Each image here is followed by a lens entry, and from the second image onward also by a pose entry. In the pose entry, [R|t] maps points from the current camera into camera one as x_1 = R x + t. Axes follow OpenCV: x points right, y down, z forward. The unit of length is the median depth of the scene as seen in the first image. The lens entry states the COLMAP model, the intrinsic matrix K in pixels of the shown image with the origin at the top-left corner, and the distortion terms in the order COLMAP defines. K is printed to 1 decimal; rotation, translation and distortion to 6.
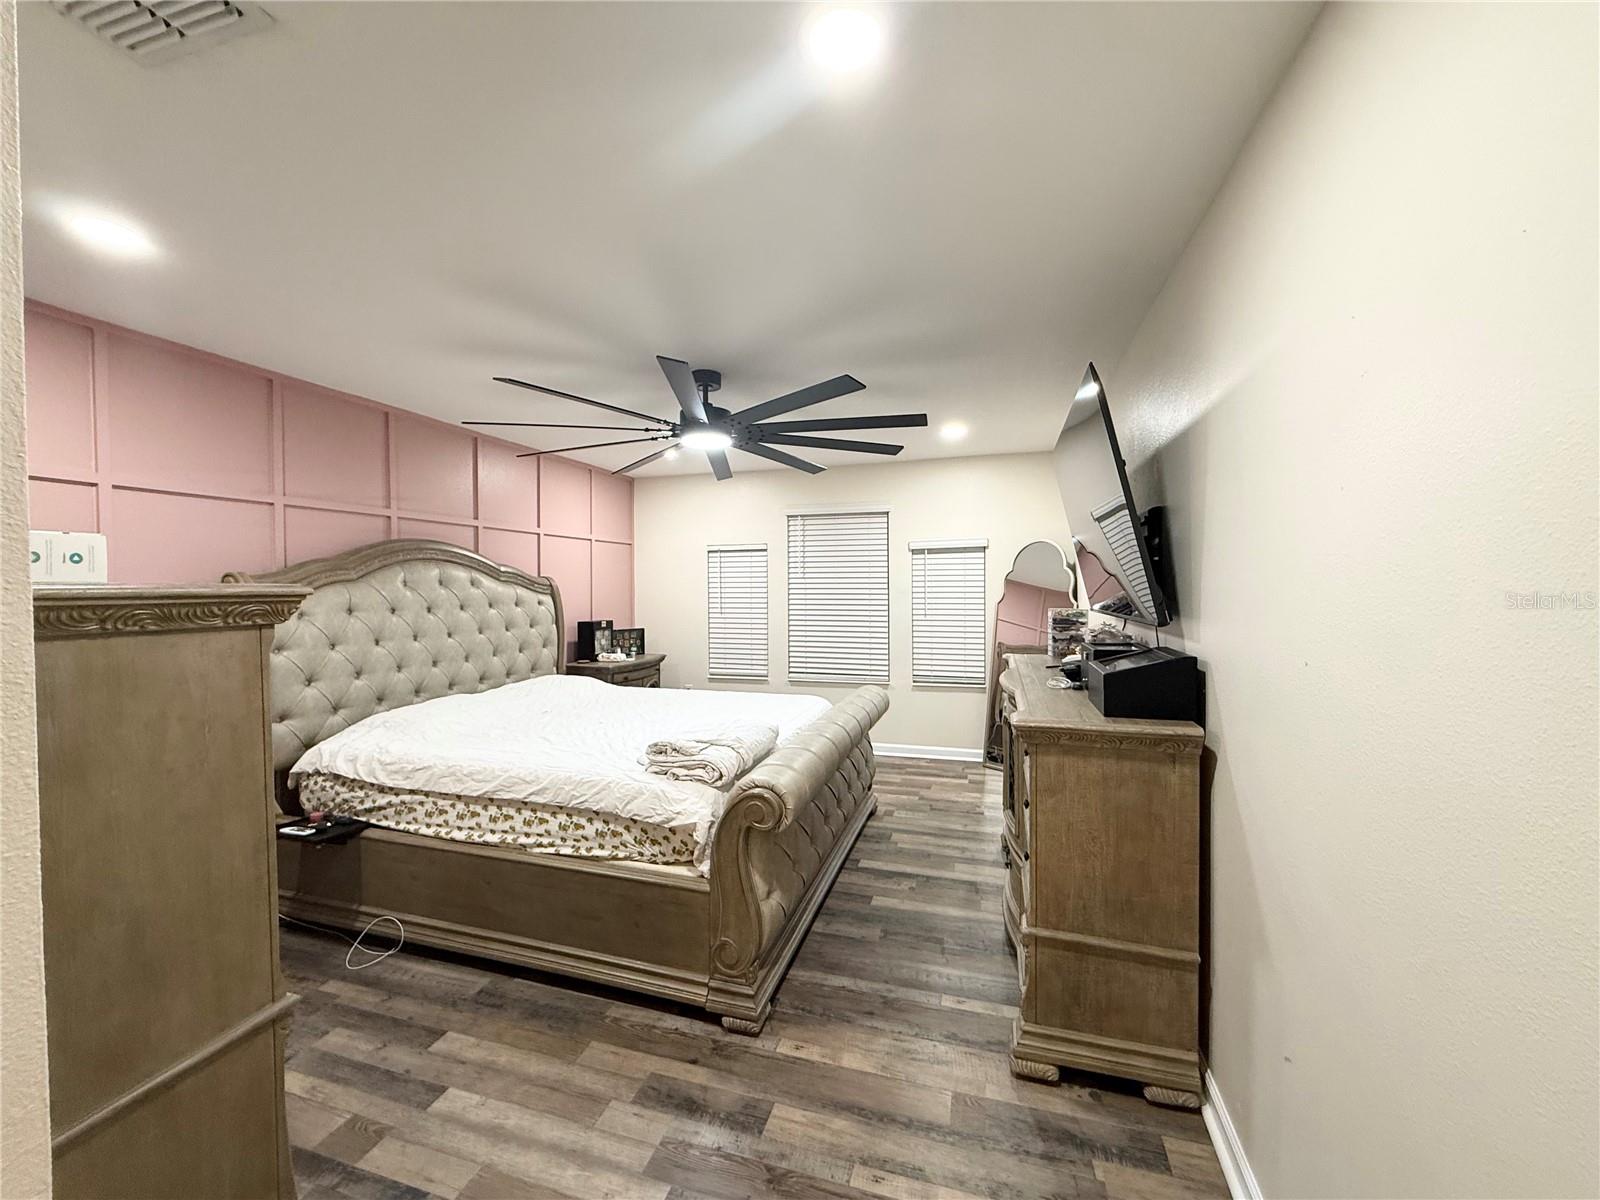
lens RADIAL K [[637.7, 0, 796.2], [0, 637.7, 598.9], [0, 0, 1]] dist [0.000836, -0.000174]
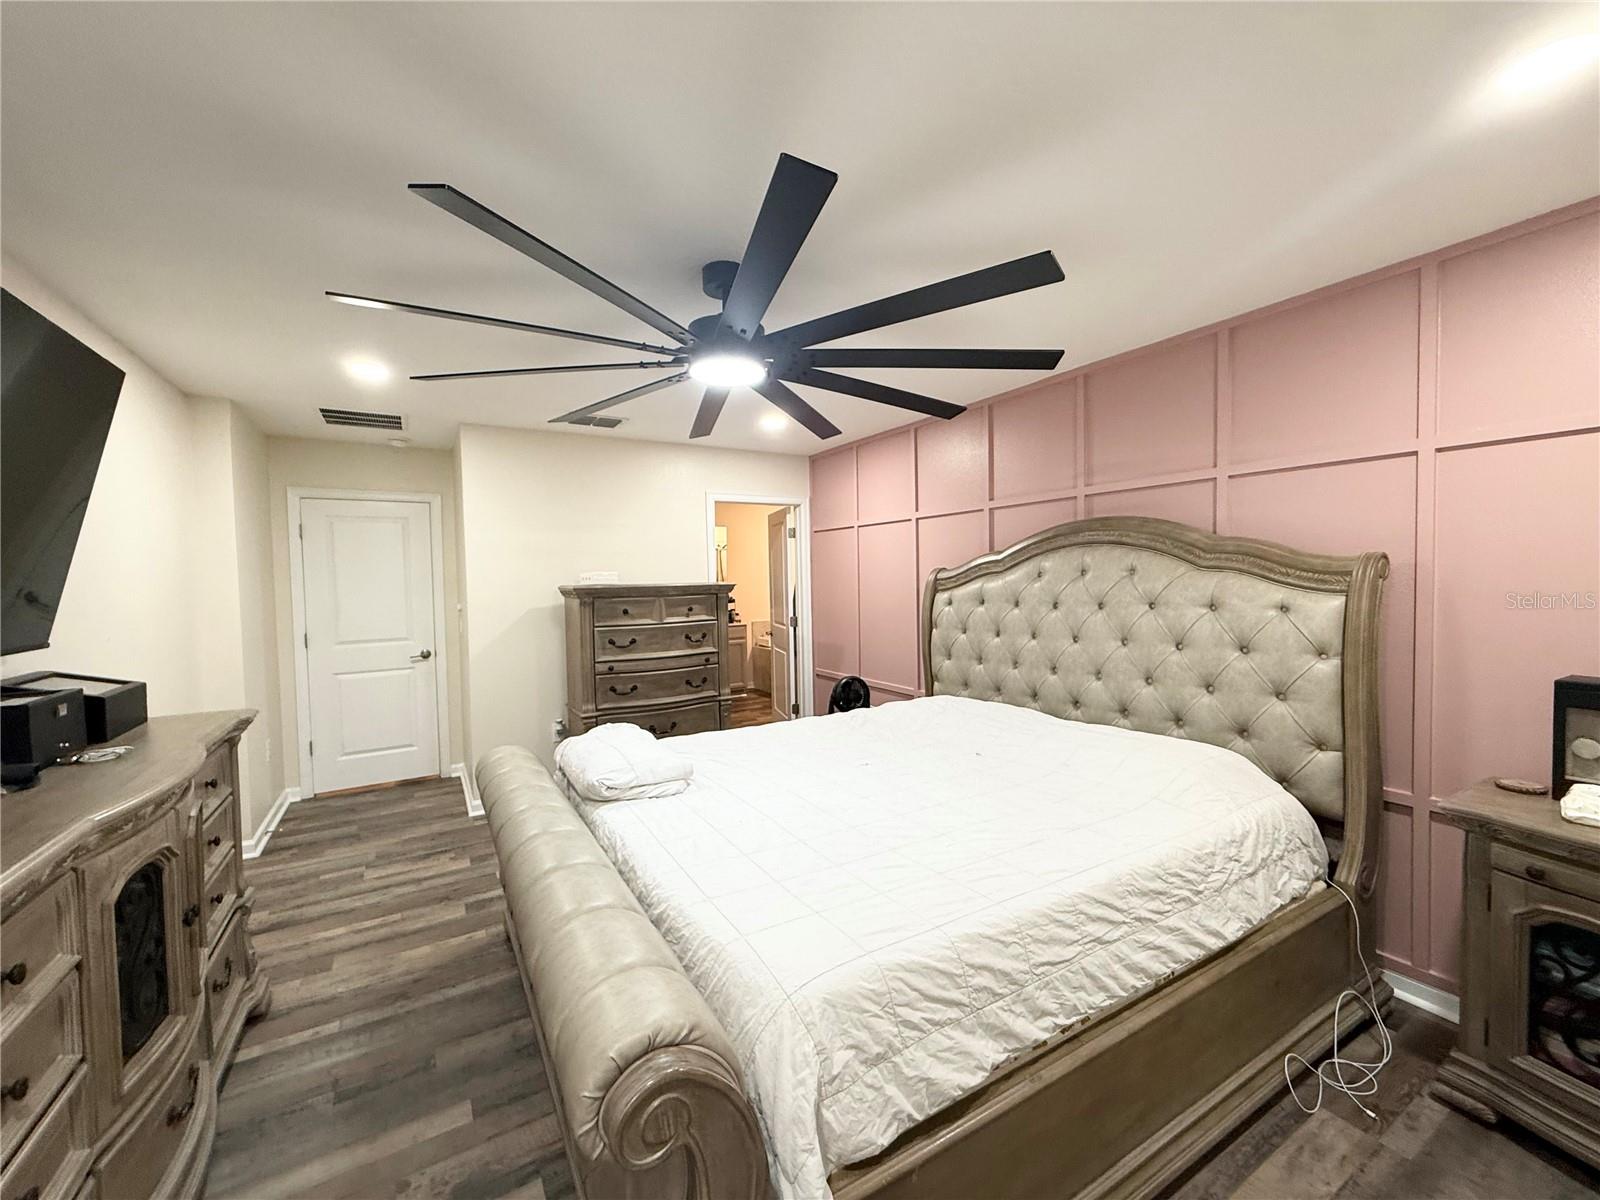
lens RADIAL K [[637.7, 0, 796.2], [0, 637.7, 598.9], [0, 0, 1]] dist [0.000836, -0.000174]
pose [[-0.672077, 0.051740, -0.738672, 0.344144], [0.007941, 0.998002, 0.062680, -0.057219], [0.740439, 0.036261, -0.671145, 1.659100]]
